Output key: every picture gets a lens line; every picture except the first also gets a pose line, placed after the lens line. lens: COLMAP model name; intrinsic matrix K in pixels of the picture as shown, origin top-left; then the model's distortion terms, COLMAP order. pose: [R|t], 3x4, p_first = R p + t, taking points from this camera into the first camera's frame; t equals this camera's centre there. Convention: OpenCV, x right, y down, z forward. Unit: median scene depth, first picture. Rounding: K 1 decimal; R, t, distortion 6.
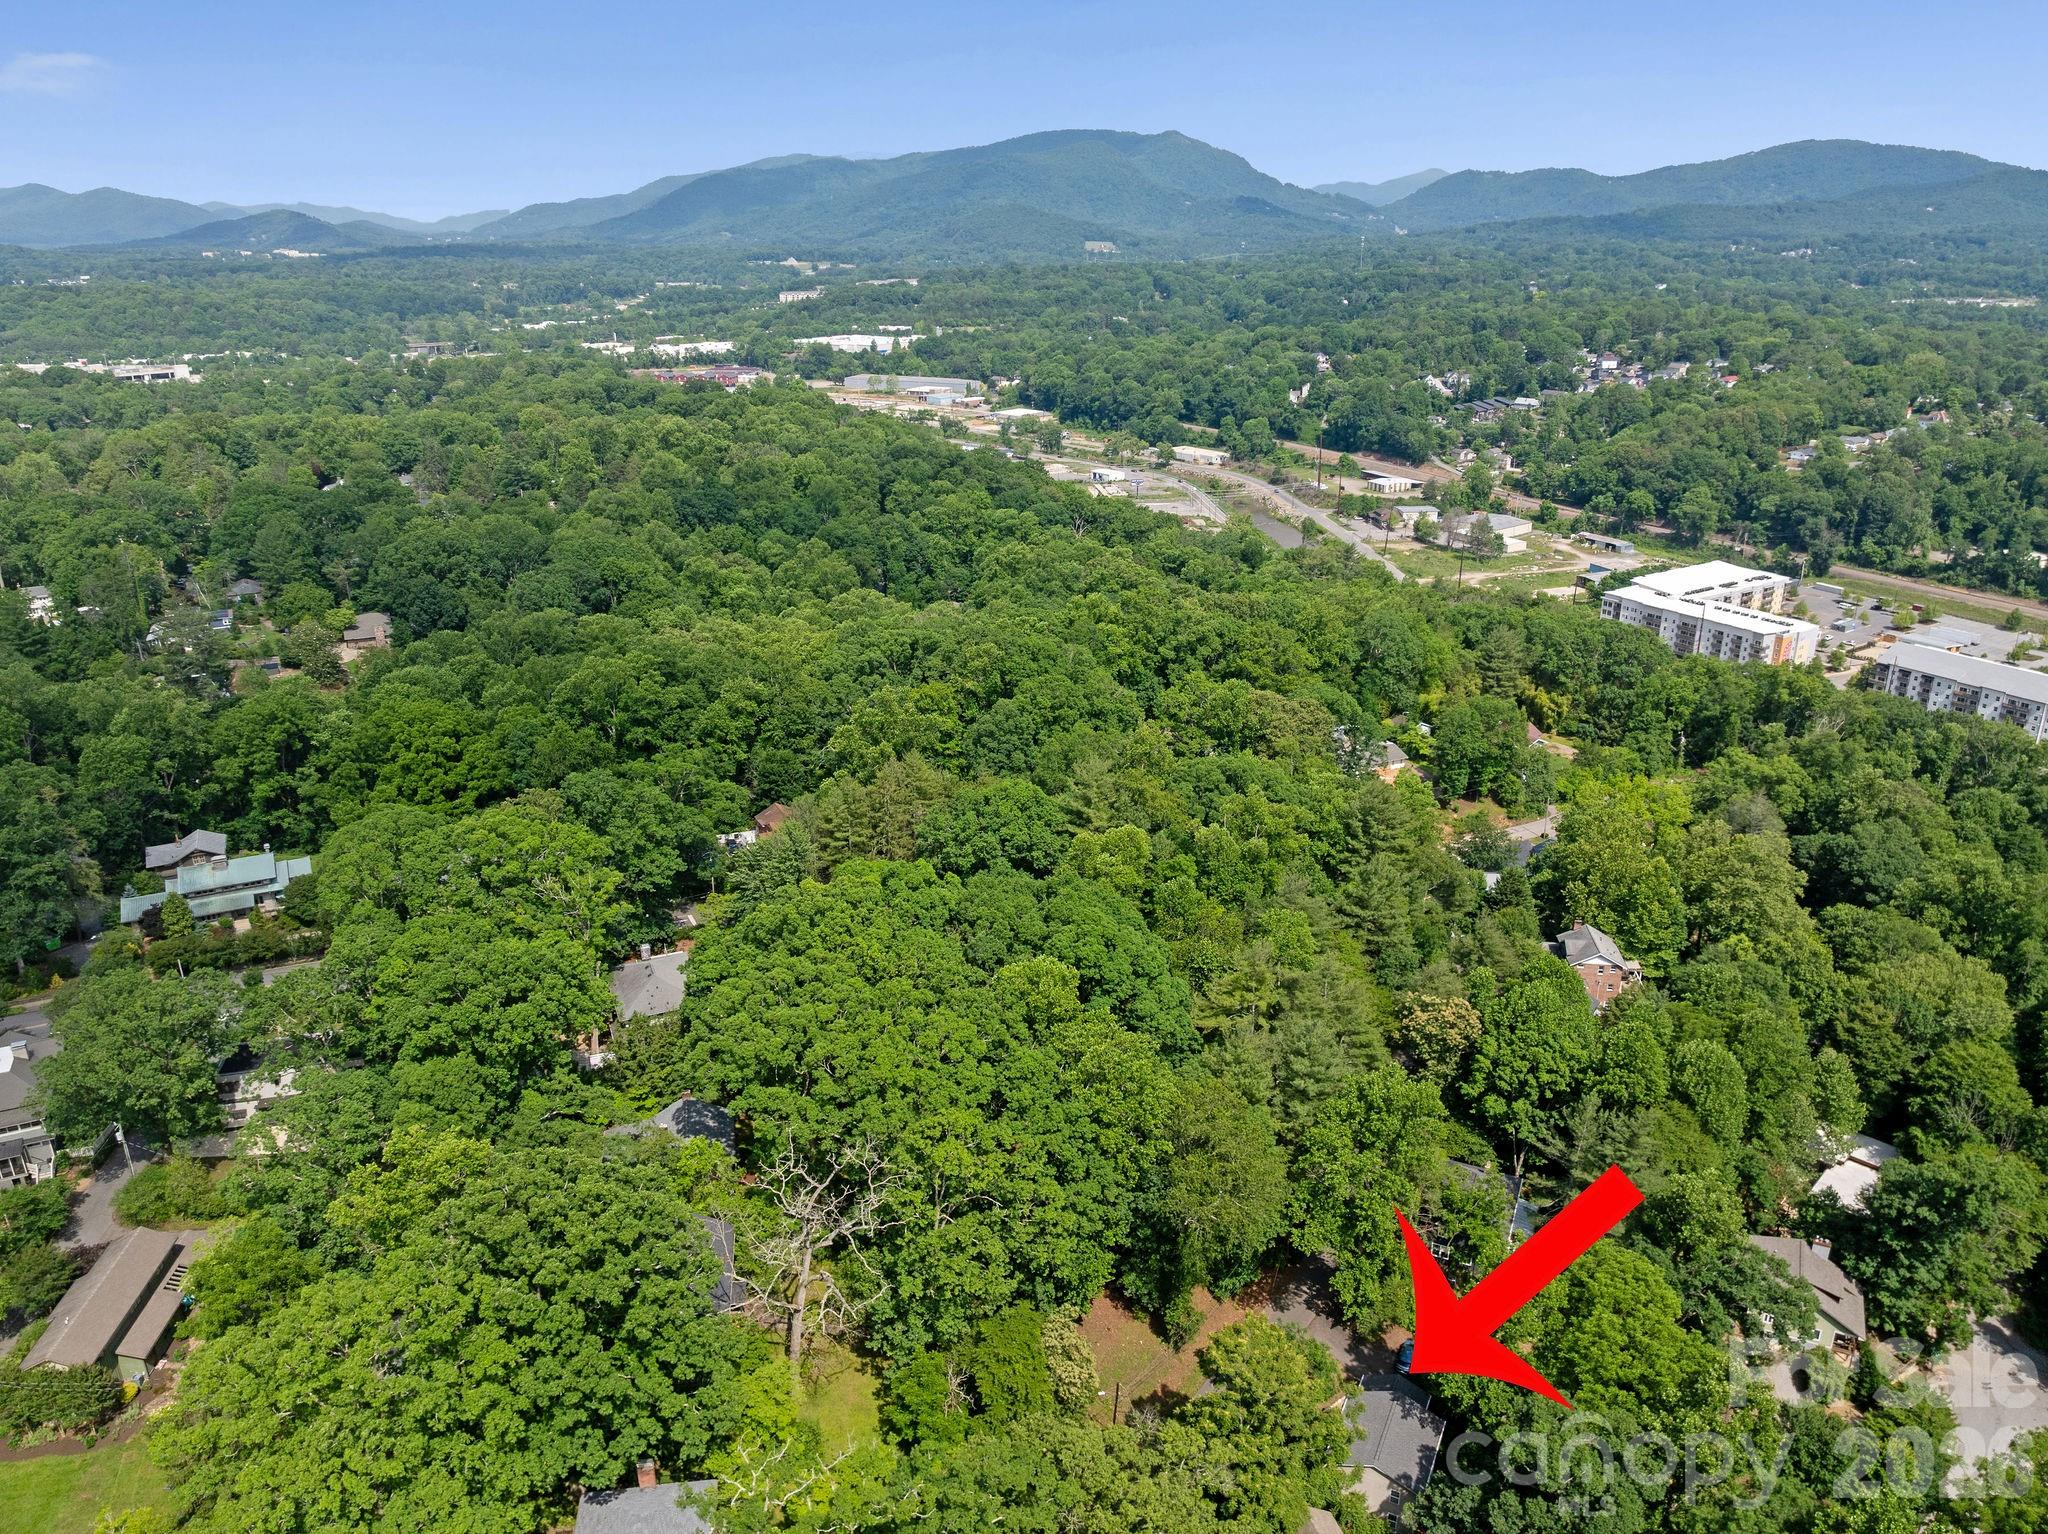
lens RADIAL K [[1439.9, 0, 1023.9], [0, 1439.9, 770.0], [0, 0, 1]] dist [-0.050407, 0.017877]
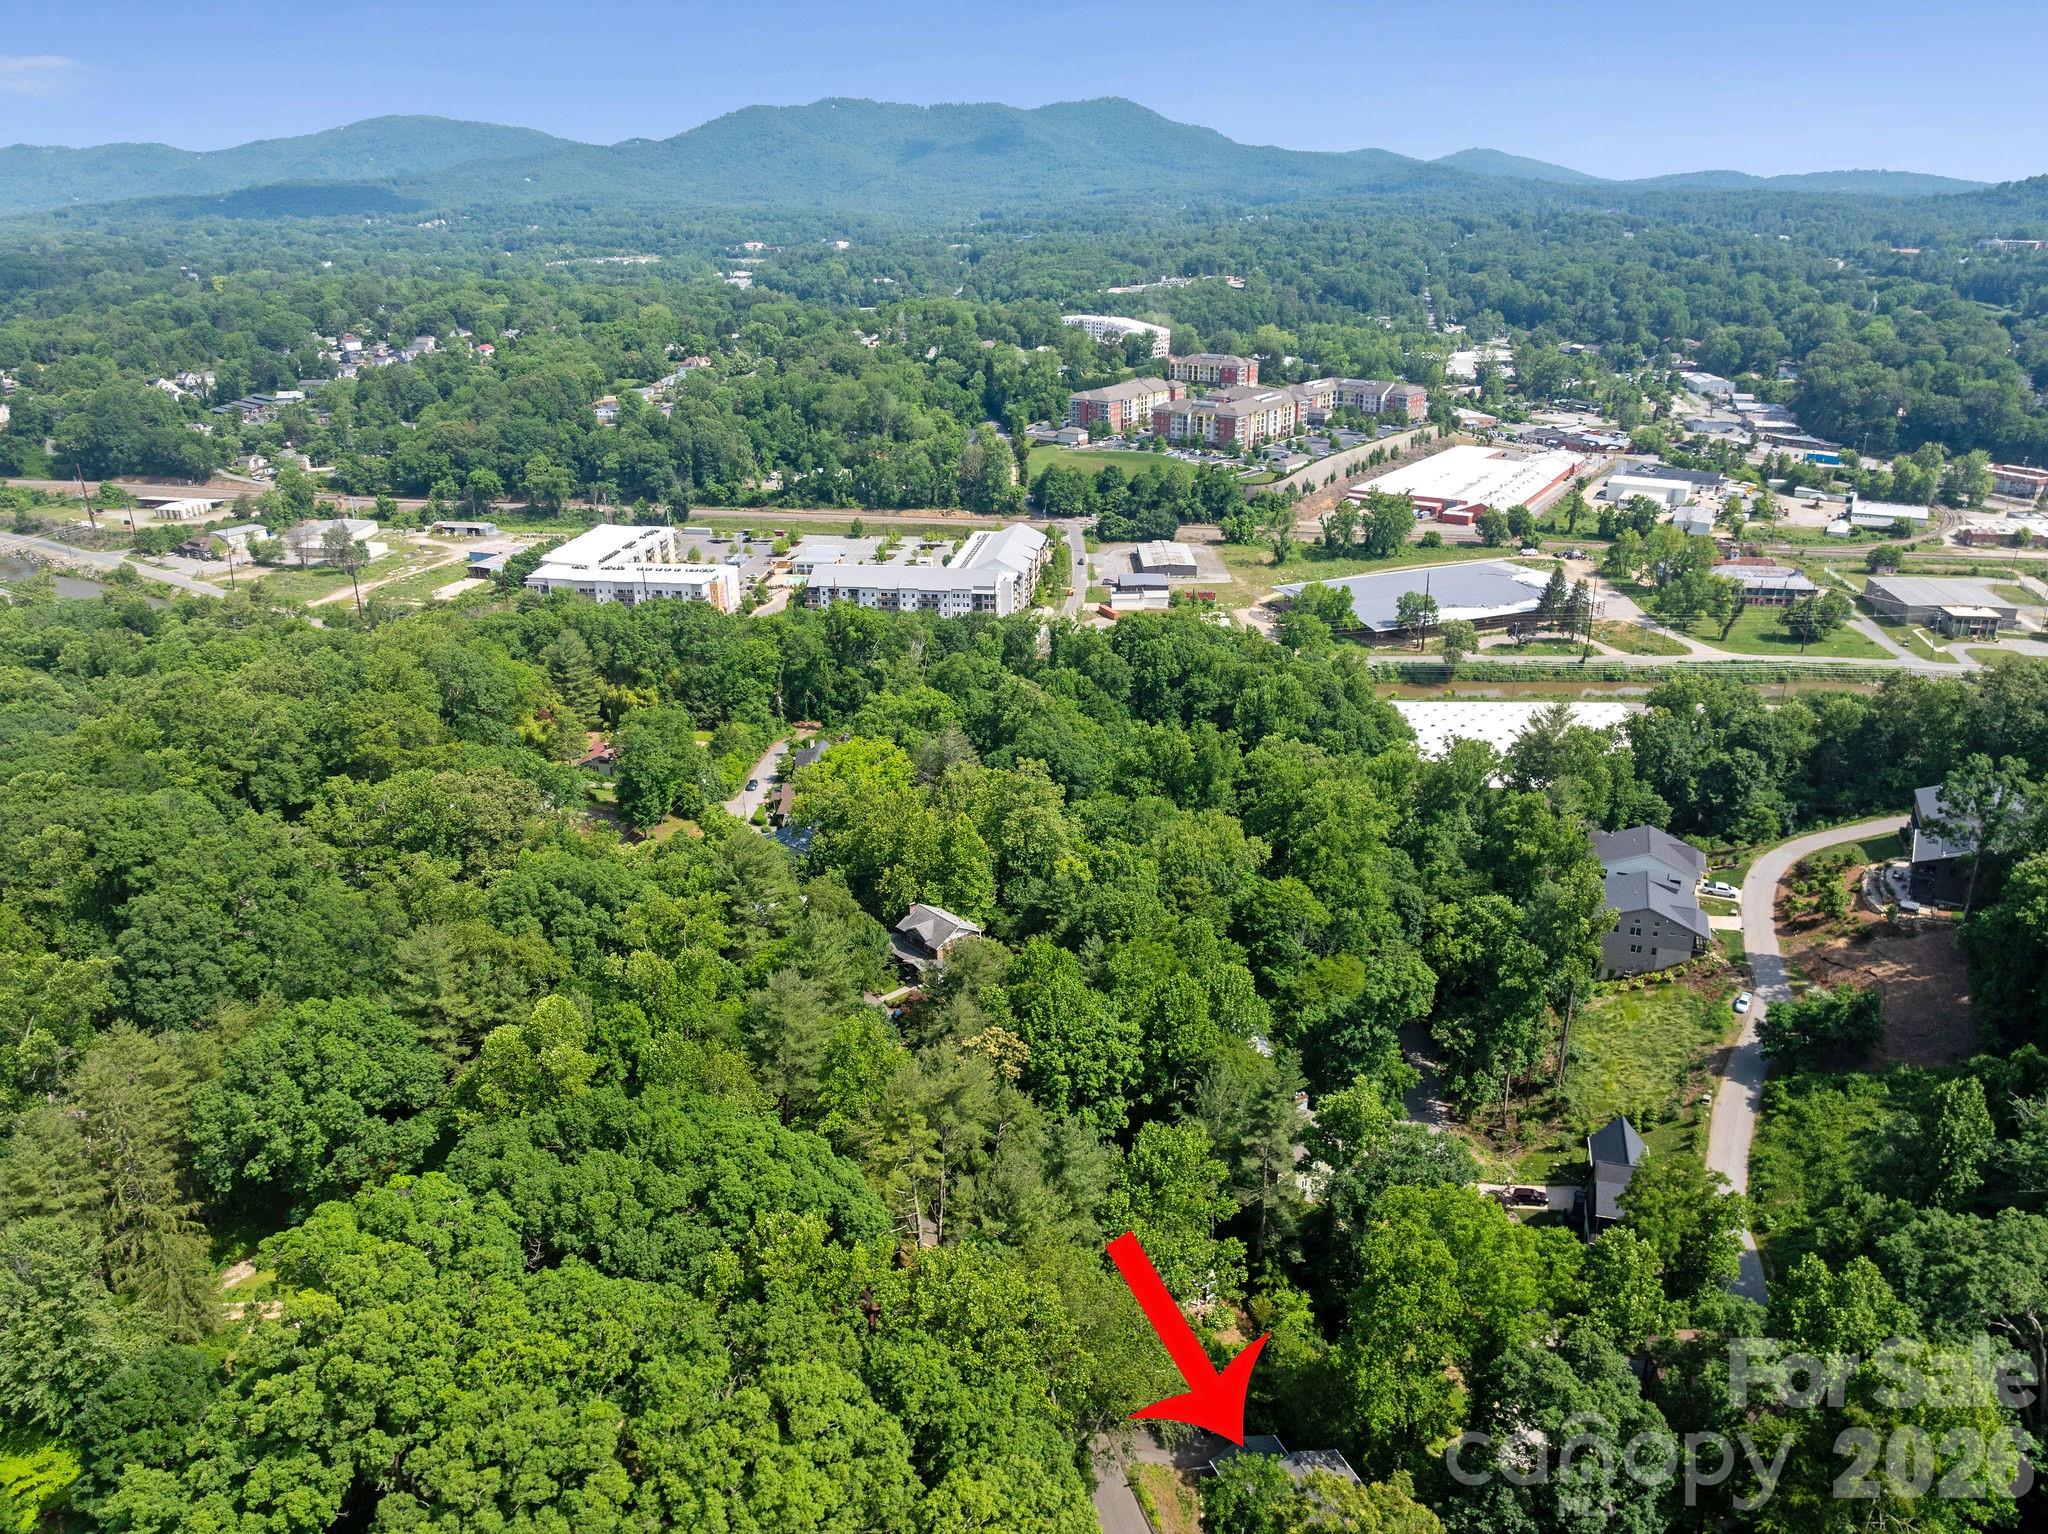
lens RADIAL K [[1439.9, 0, 1022.2], [0, 1439.9, 767.7], [0, 0, 1]] dist [-0.050407, 0.017877]
pose [[0.640728, -0.286904, 0.712147, -0.075768], [0.277864, 0.951331, 0.133266, -0.029951], [-0.715722, 0.112493, 0.689265, 0.092213]]
